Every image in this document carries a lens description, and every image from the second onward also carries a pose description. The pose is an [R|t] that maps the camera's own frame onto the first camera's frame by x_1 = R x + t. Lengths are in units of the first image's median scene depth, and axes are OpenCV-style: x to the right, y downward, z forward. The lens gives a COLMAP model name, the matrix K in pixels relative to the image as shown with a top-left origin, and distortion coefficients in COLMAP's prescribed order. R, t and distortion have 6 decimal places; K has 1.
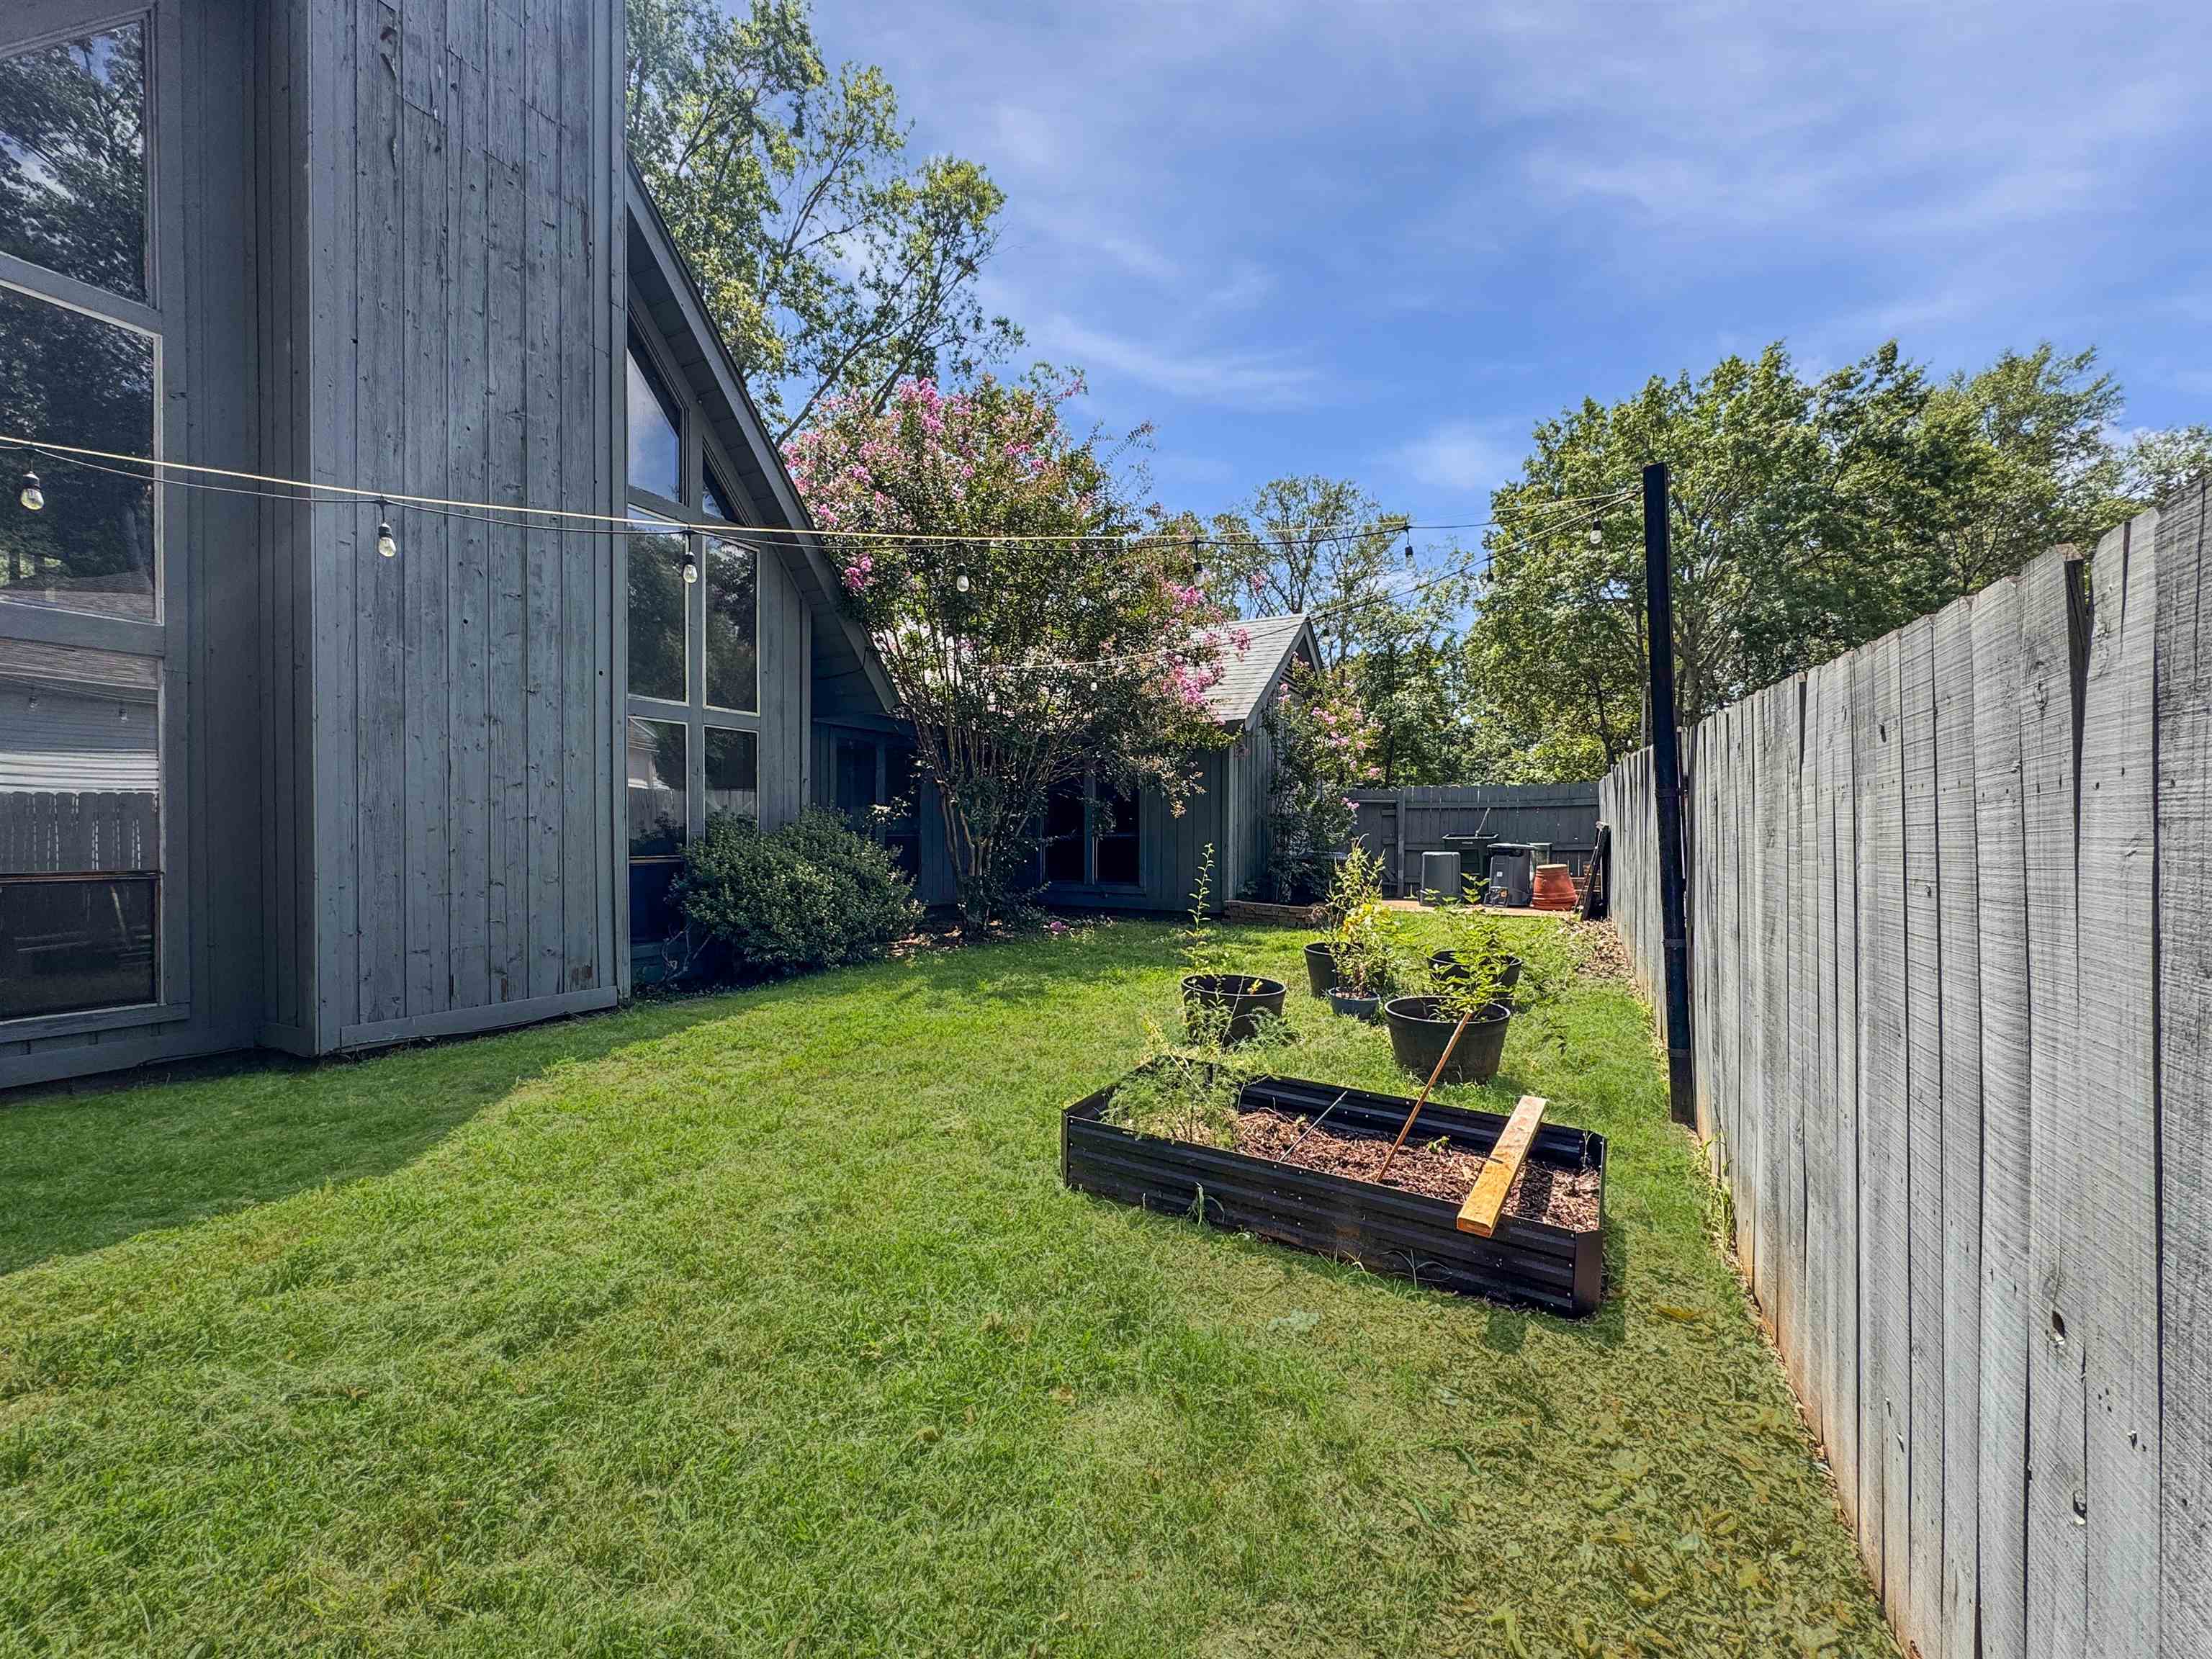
lens RADIAL K [[898.3, 0, 1097.6], [0, 898.3, 819.7], [0, 0, 1]] dist [-0.014731, -0.000076]
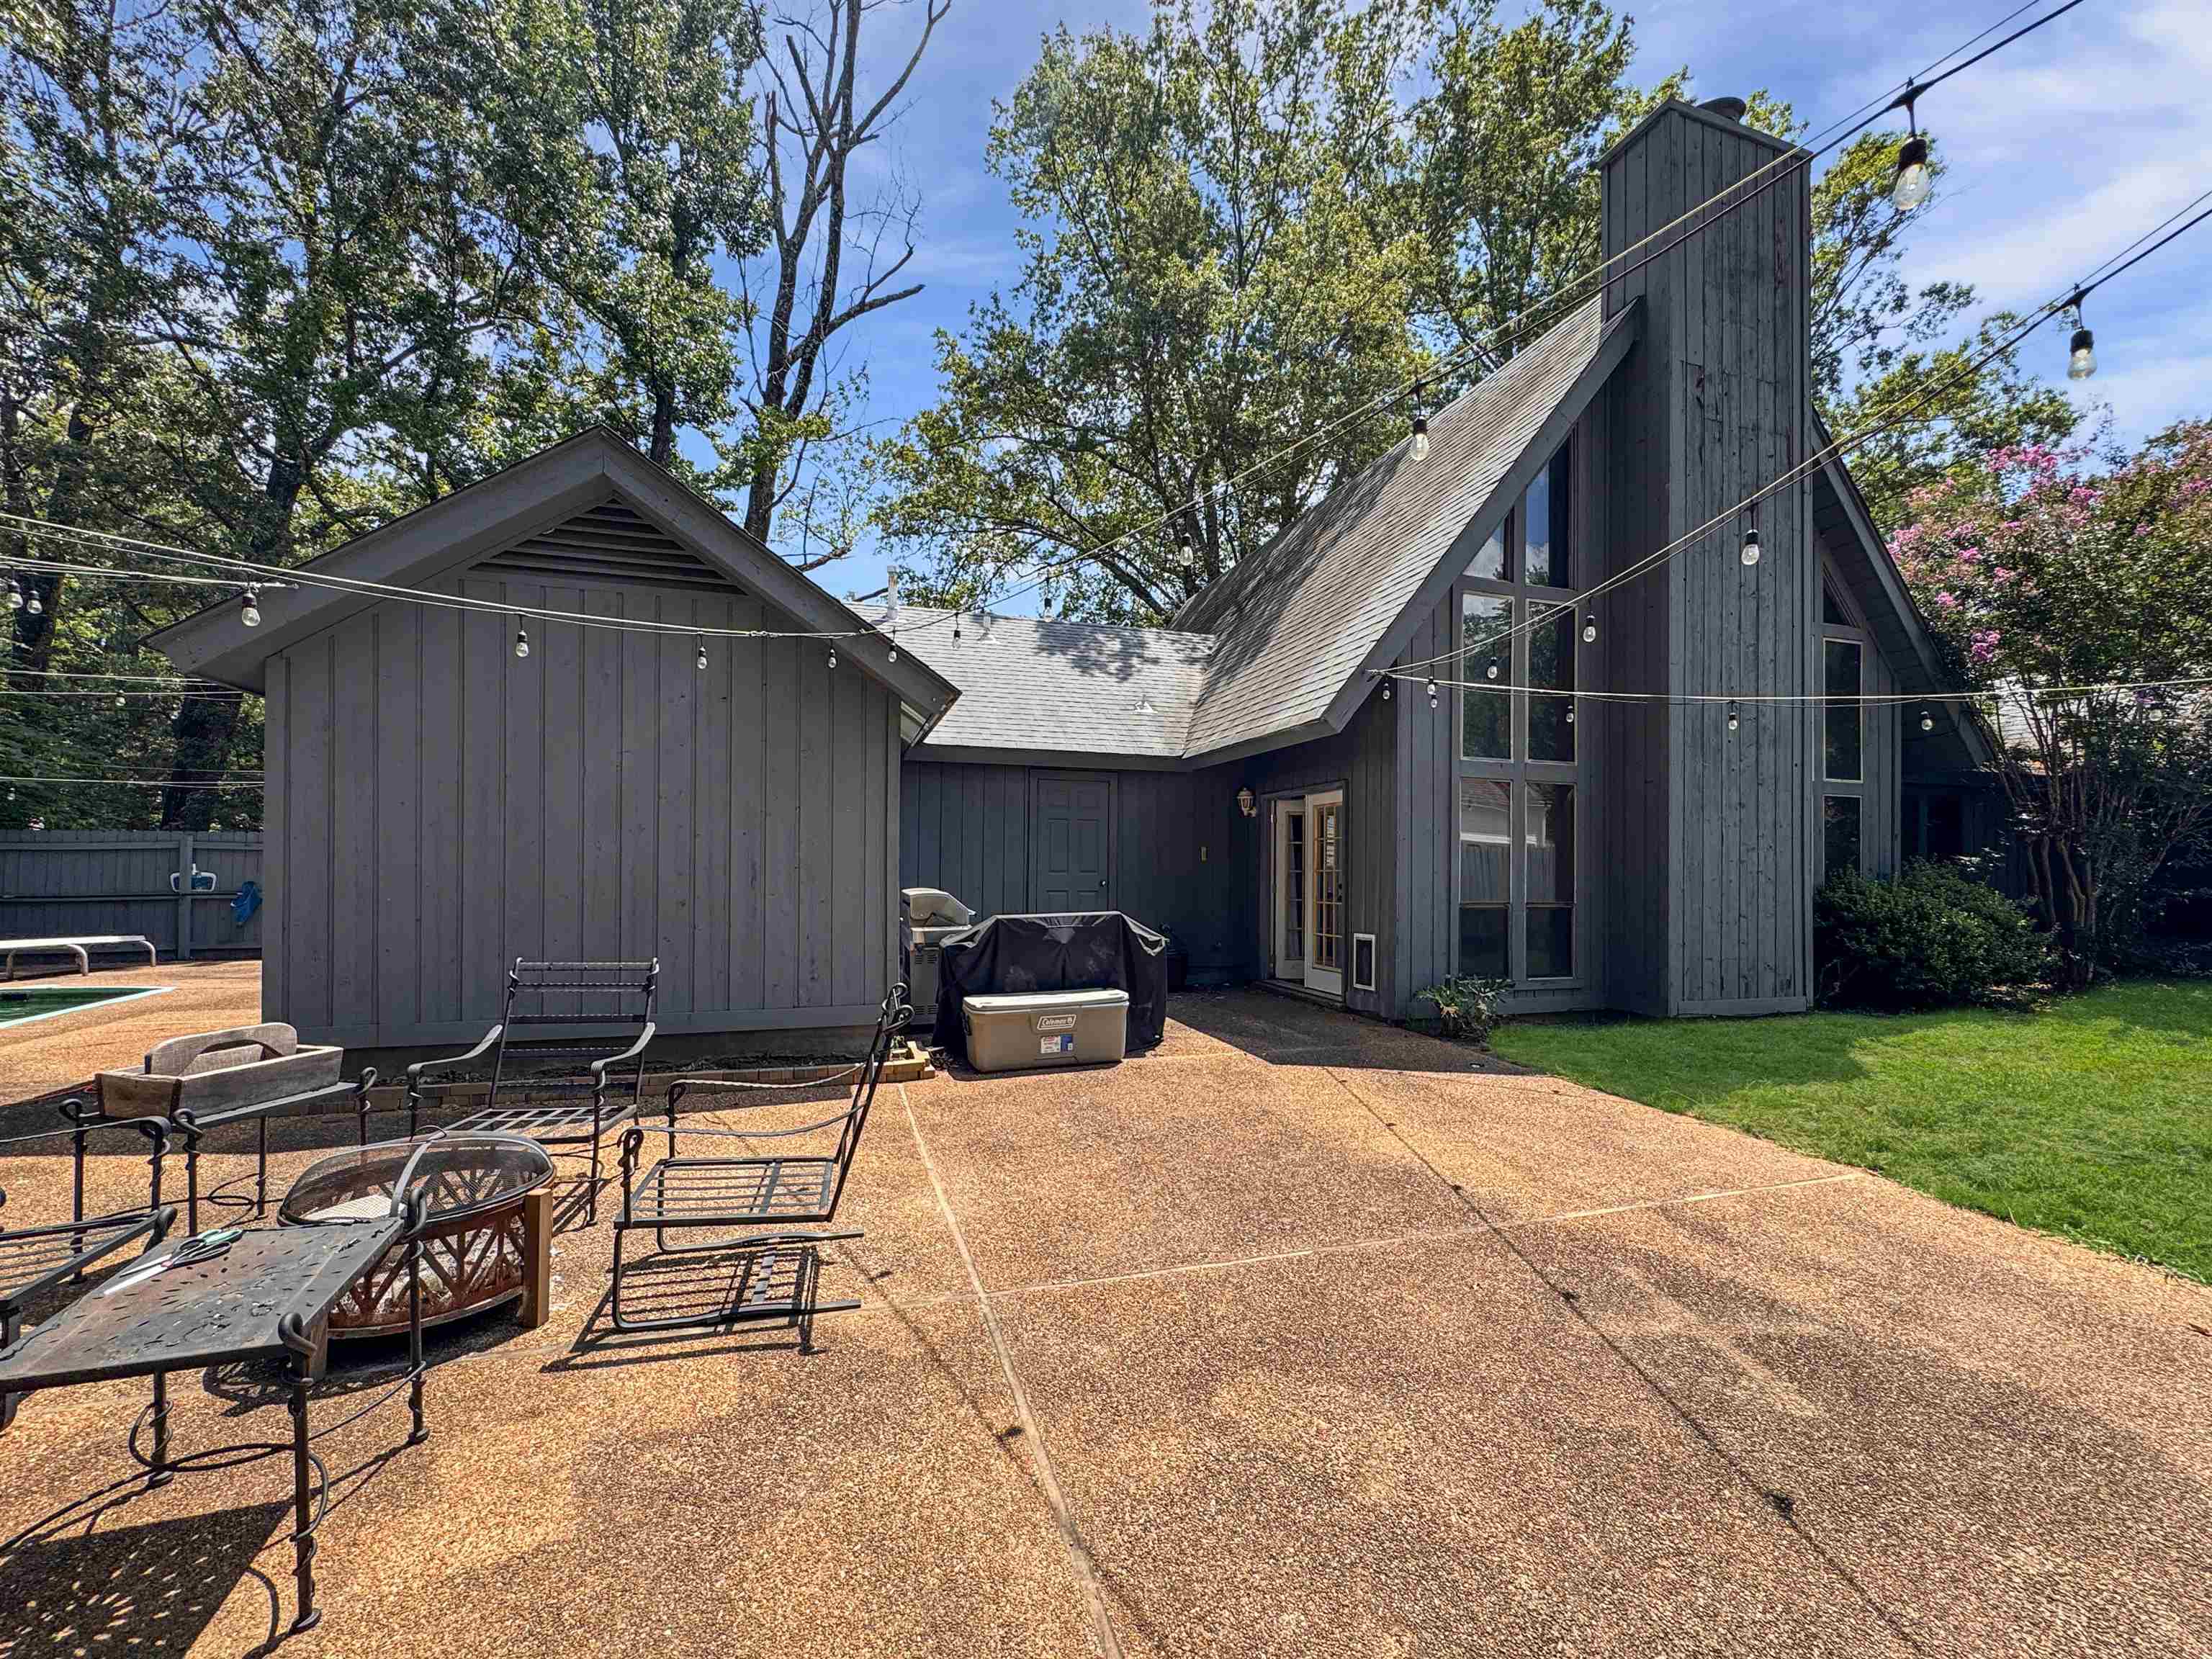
lens RADIAL K [[892.5, 0, 1107.4], [0, 892.5, 851.3], [0, 0, 1]] dist [-0.001782, -0.000706]
pose [[0.710873, -0.021266, -0.702999, -0.084852], [0.008361, 0.999728, -0.021788, -0.002743], [0.703271, 0.009611, 0.710857, -0.169541]]
